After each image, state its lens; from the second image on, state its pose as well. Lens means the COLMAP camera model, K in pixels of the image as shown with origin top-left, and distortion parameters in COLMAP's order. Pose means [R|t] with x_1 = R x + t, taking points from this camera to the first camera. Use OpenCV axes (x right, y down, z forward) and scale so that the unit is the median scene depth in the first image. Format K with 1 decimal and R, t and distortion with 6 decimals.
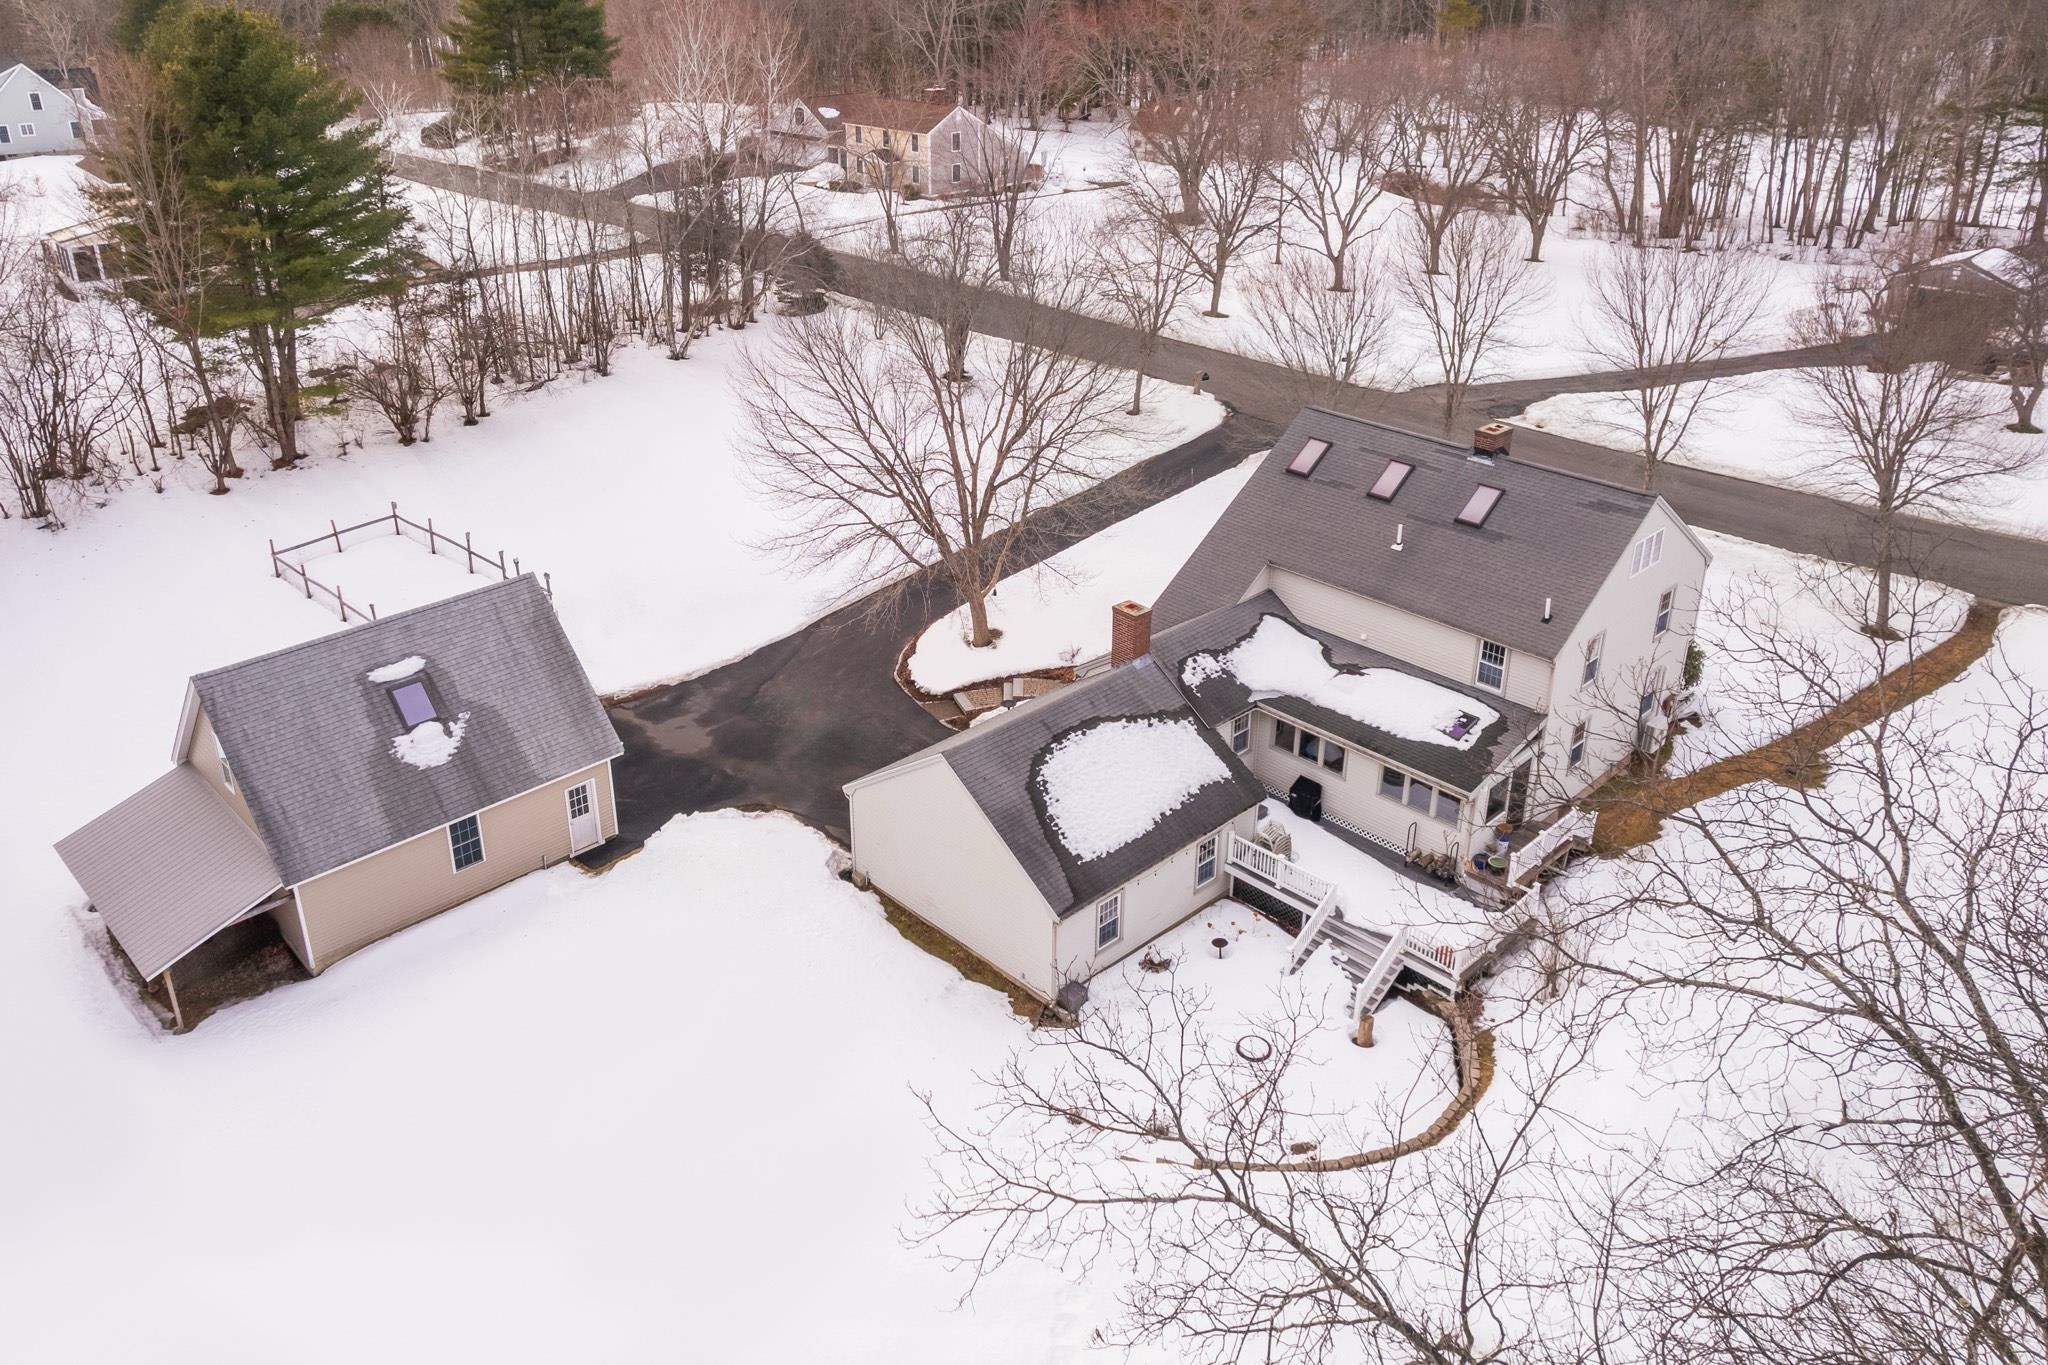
lens RADIAL K [[1484.1, 0, 1022.5], [0, 1484.1, 585.1], [0, 0, 1]] dist [-0.007923, -0.001562]
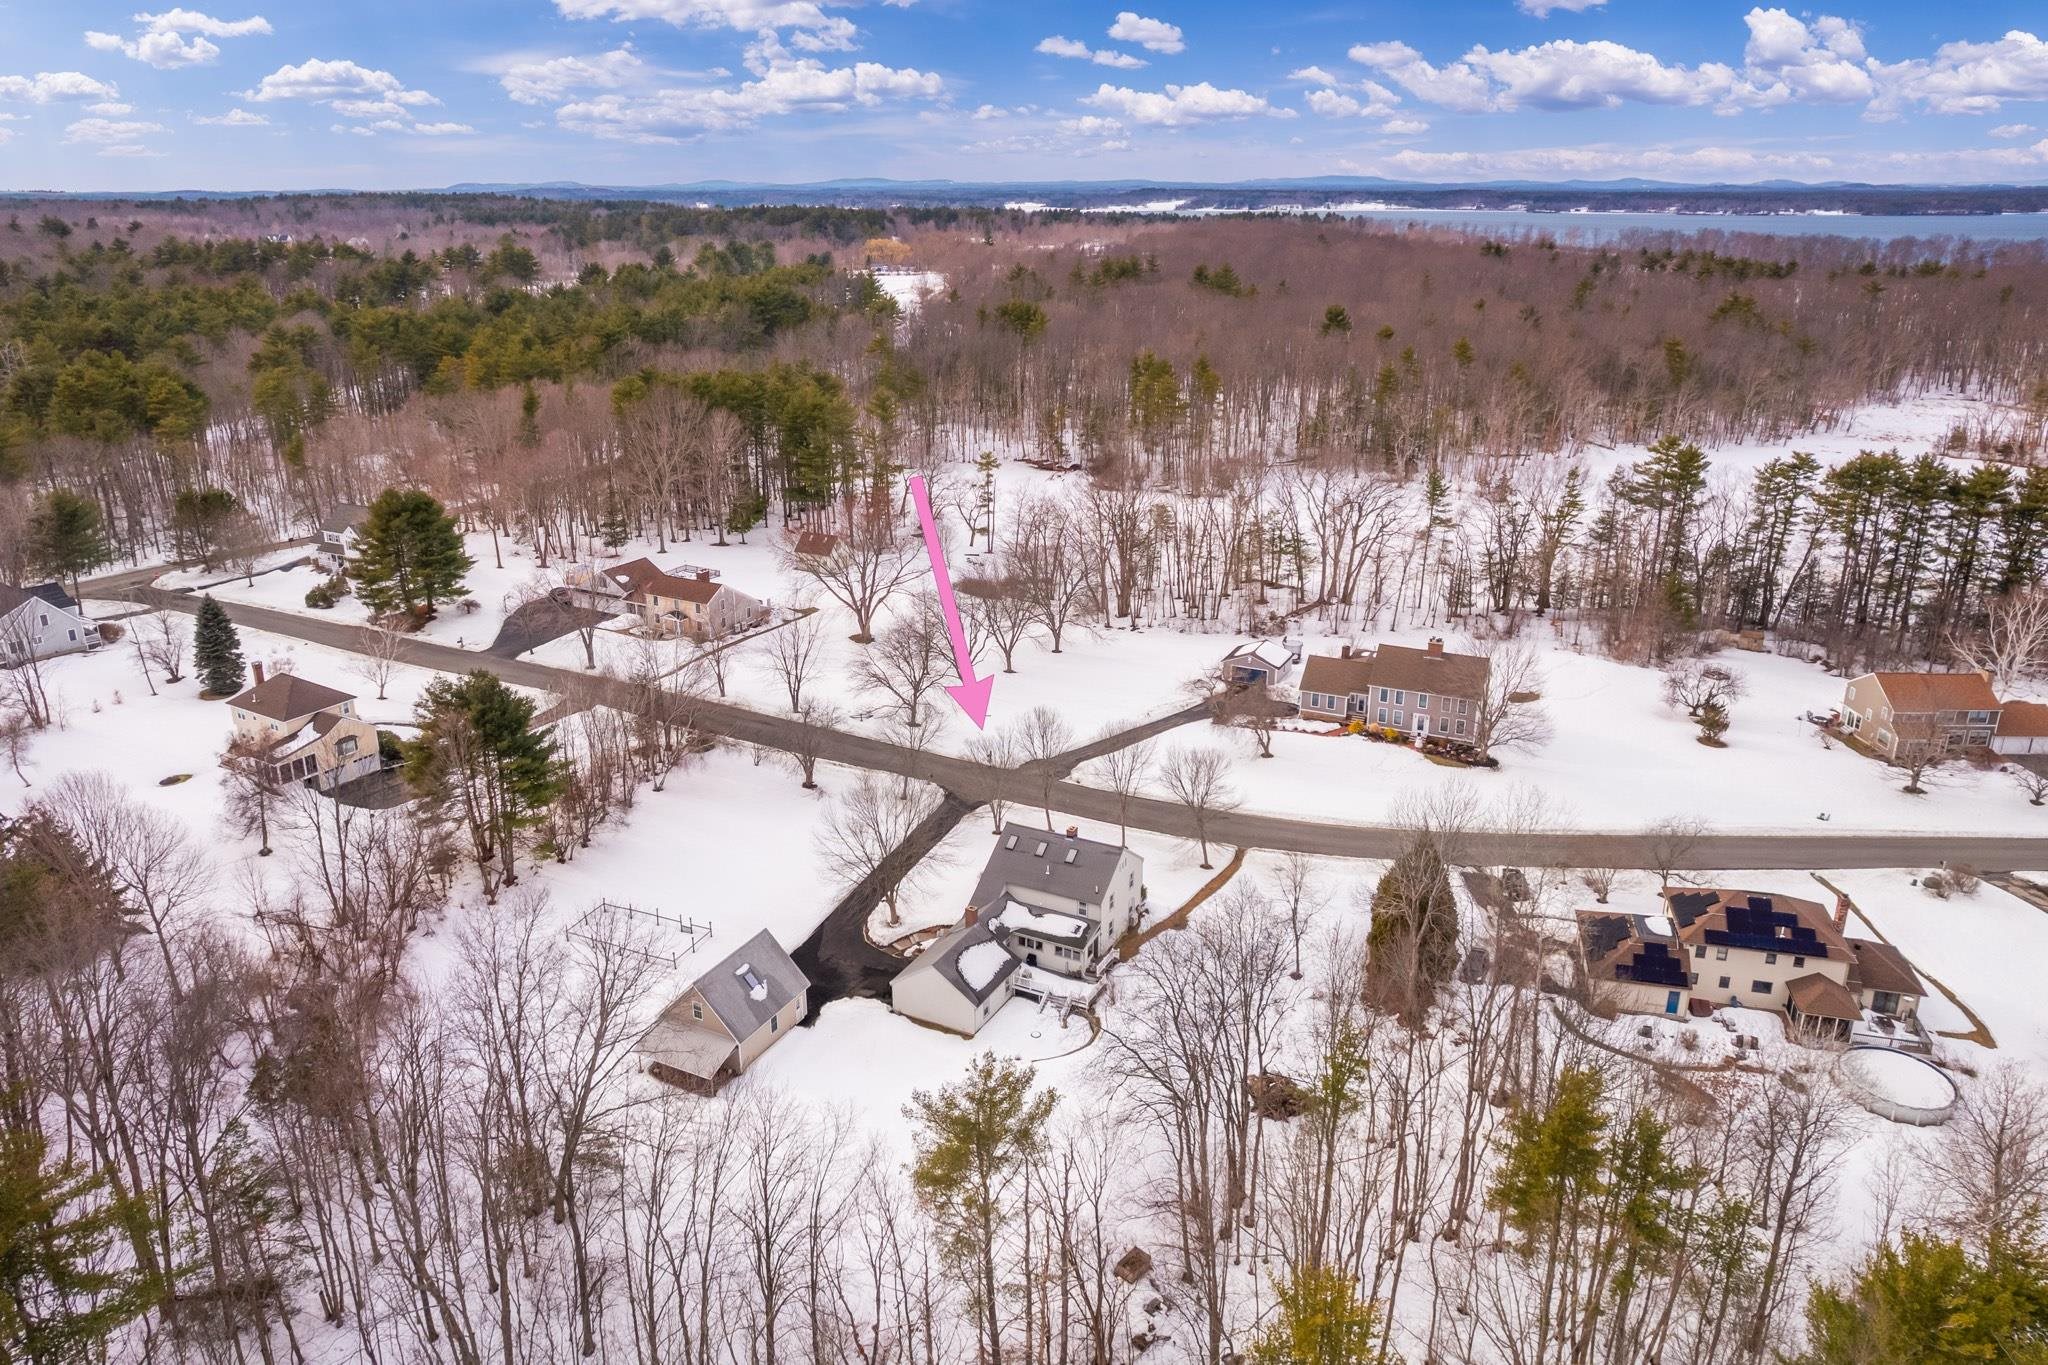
lens RADIAL K [[1380.9, 0, 1024.0], [0, 1380.9, 682.5], [0, 0, 1]] dist [0.000093, 0.000597]
pose [[0.946385, -0.111043, 0.303357, -0.645132], [0.130461, 0.990457, -0.044446, -0.309549], [-0.295526, 0.081640, 0.951840, -1.816149]]
